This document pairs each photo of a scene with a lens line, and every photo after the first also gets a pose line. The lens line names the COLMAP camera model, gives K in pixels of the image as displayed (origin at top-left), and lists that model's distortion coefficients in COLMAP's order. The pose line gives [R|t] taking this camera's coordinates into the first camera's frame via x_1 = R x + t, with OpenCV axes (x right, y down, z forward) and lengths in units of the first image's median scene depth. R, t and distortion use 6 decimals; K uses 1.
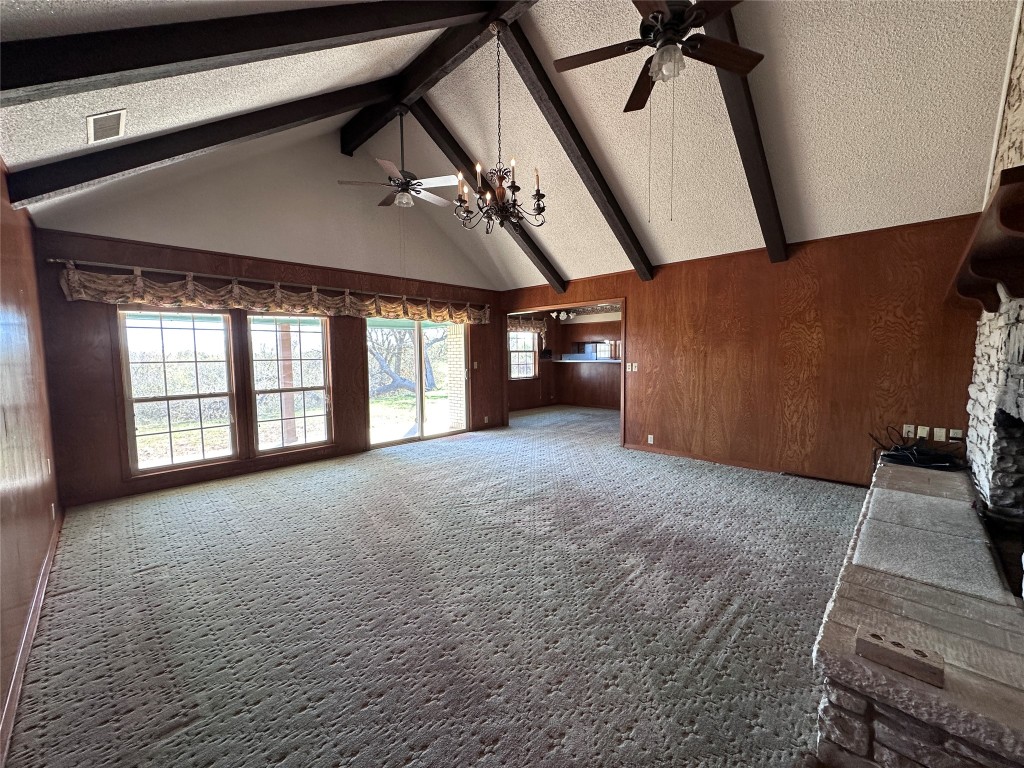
lens RADIAL K [[409.5, 0, 509.8], [0, 409.5, 385.2], [0, 0, 1]] dist [-0.001113, 0.000585]
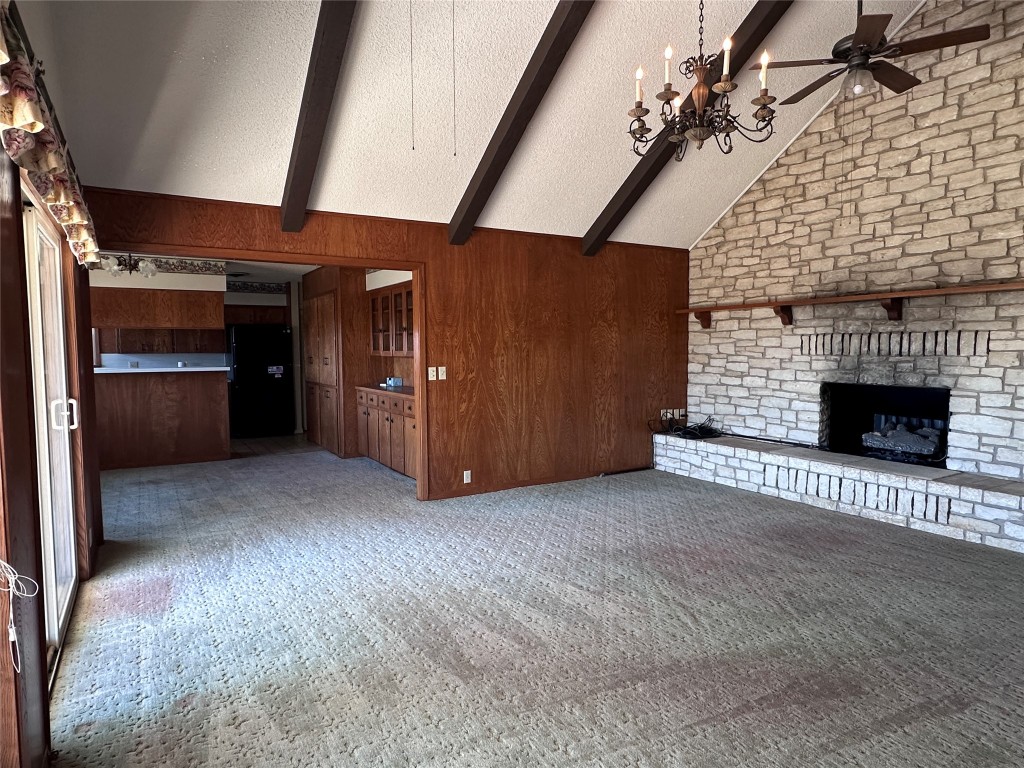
lens RADIAL K [[624.8, 0, 515.9], [0, 624.8, 386.8], [0, 0, 1]] dist [0.002149, 0.000733]
pose [[0.242102, -0.051609, 0.968877, -0.909835], [0.079744, 0.996264, 0.033141, -0.065929], [-0.966968, 0.069239, 0.245313, 0.924517]]
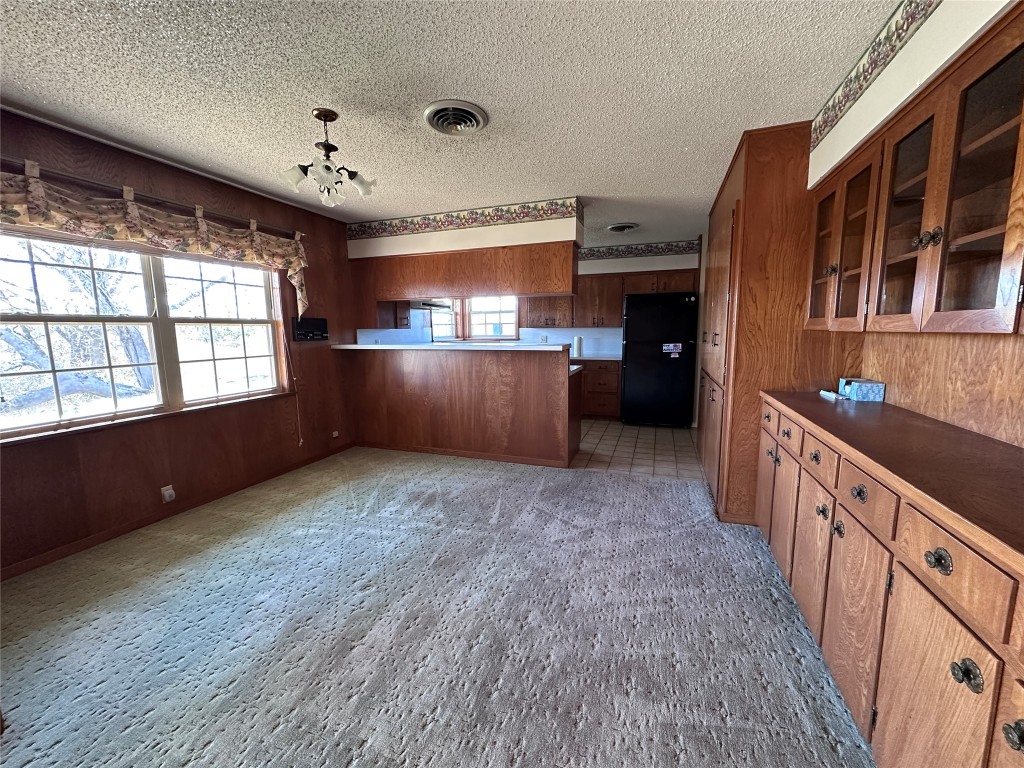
lens RADIAL K [[409.5, 0, 507.3], [0, 409.5, 383.1], [0, 0, 1]] dist [-0.001113, 0.000585]
pose [[0.910047, -0.053227, 0.411073, 0.250639], [0.033589, 0.997929, 0.054854, -0.104505], [-0.413142, -0.036112, 0.909950, 1.474019]]
